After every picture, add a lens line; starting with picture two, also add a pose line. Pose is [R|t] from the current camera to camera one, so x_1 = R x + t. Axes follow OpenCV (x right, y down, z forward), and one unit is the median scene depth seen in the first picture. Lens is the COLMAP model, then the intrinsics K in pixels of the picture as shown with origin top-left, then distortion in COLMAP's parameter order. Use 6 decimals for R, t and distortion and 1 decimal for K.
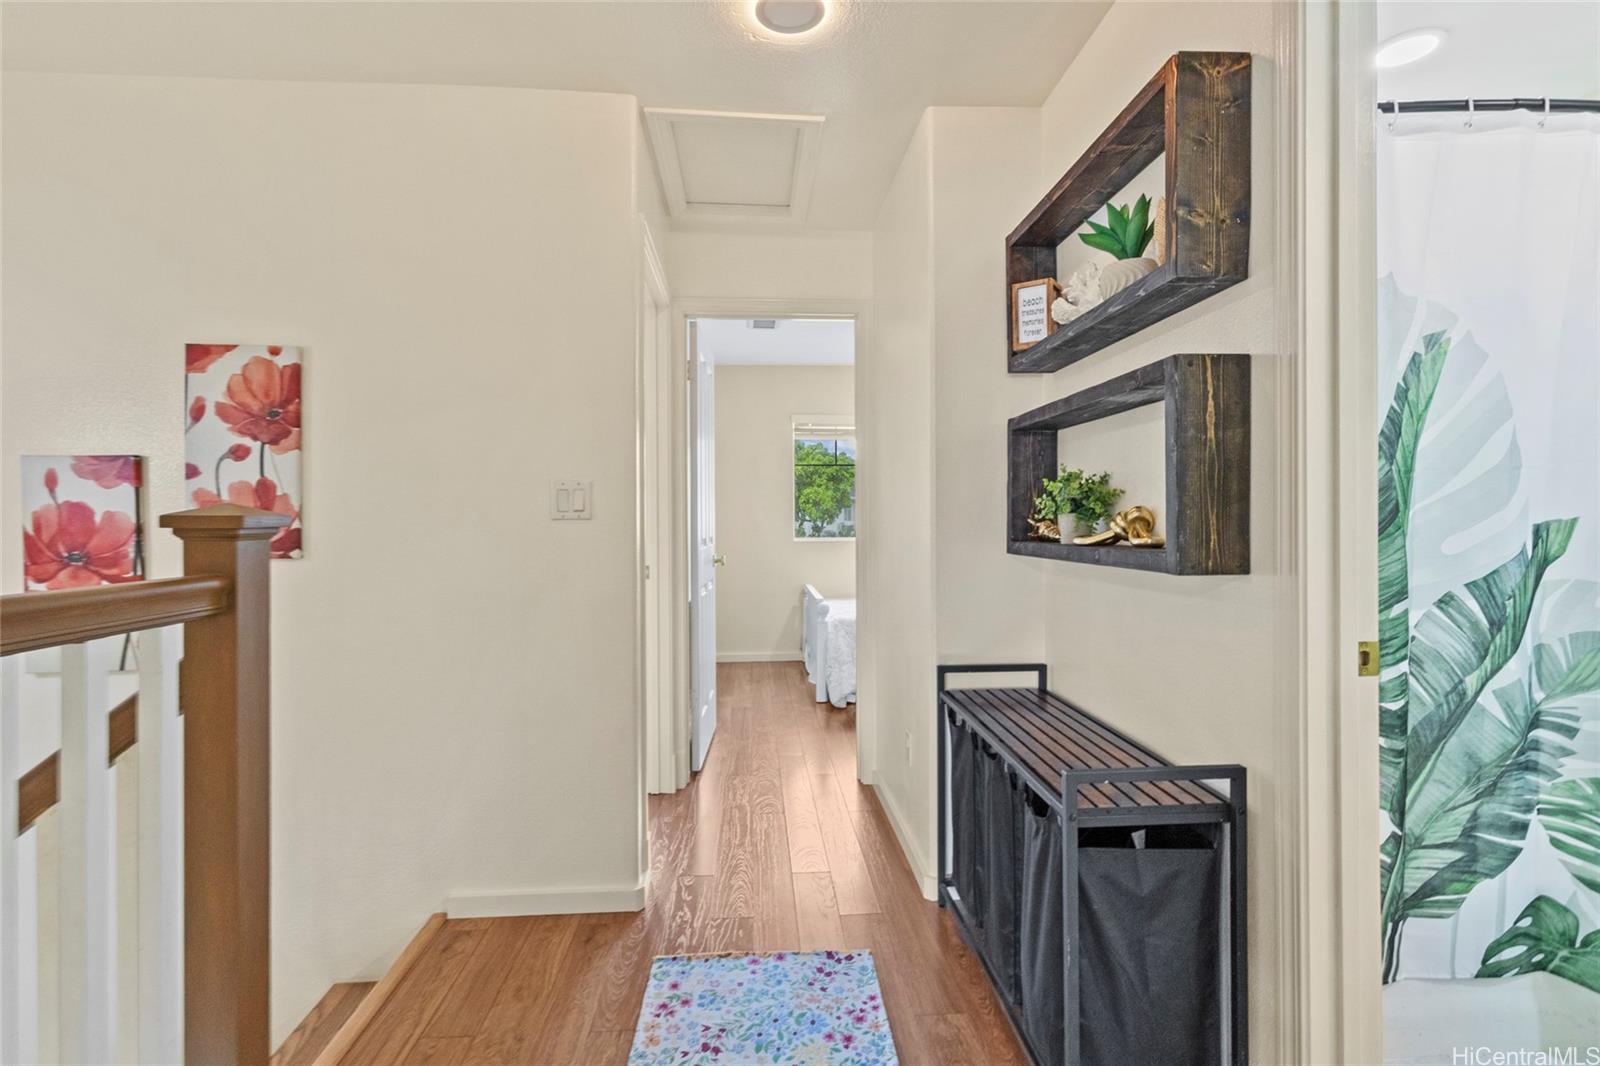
lens RADIAL K [[749.2, 0, 790.7], [0, 749.2, 522.8], [0, 0, 1]] dist [0.006165, -0.001108]
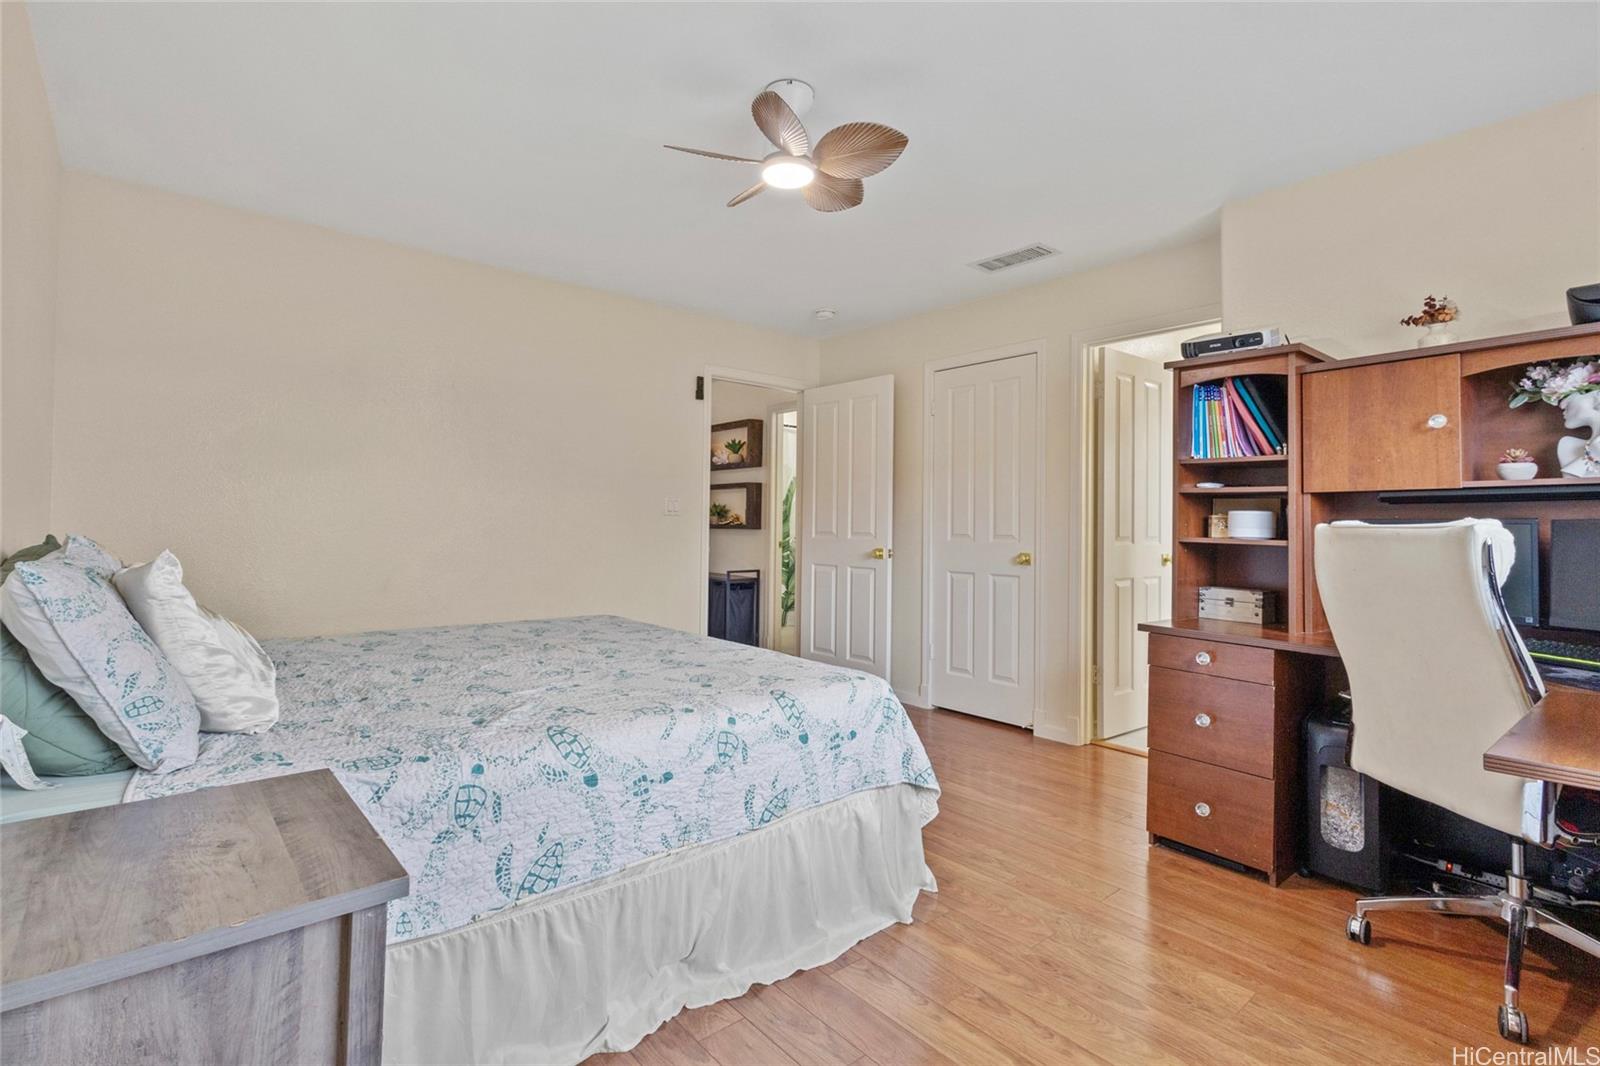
lens RADIAL K [[749.2, 0, 801.3], [0, 749.2, 525.3], [0, 0, 1]] dist [0.006165, -0.001108]
pose [[0.792055, 0.015350, 0.610256, -1.933986], [-0.016515, 0.999857, -0.003715, 0.051748], [-0.610226, -0.007136, 0.792195, -2.705351]]
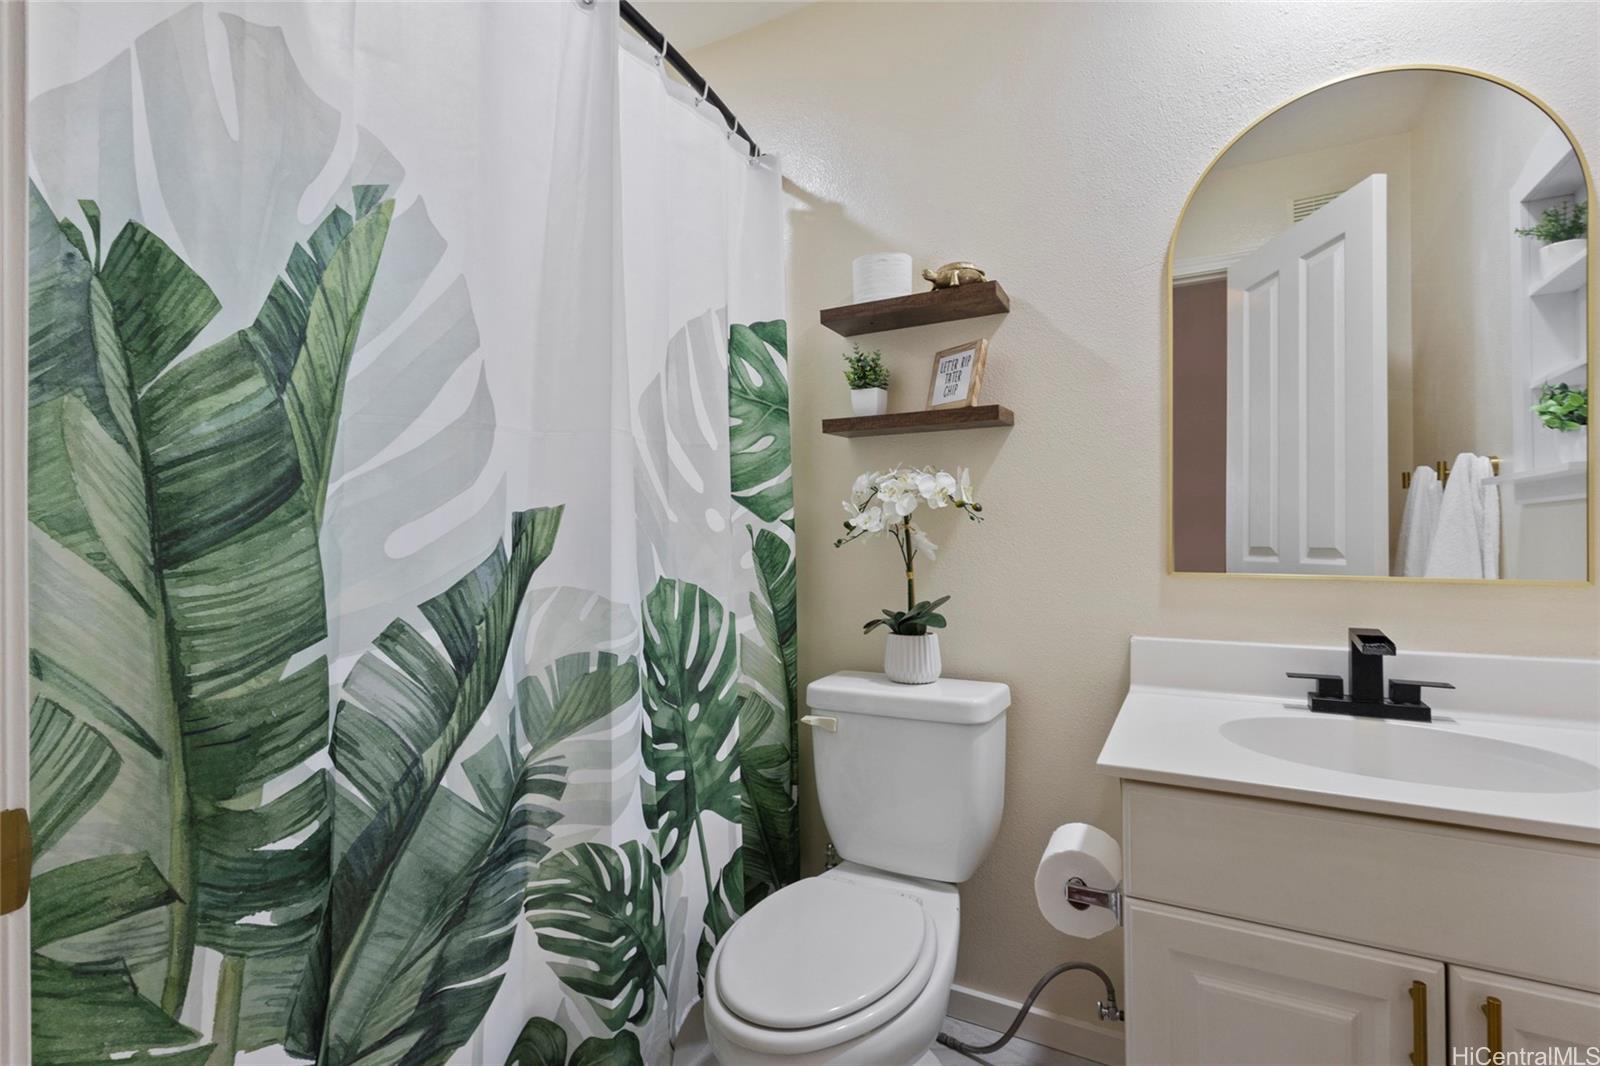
lens RADIAL K [[749.2, 0, 799.7], [0, 749.2, 534.1], [0, 0, 1]] dist [0.006165, -0.001108]
pose [[0.529004, 0.000686, 0.848619, 0.528753], [0.004460, 0.999984, -0.003588, 0.026191], [-0.848608, 0.005683, 0.528992, 0.398296]]
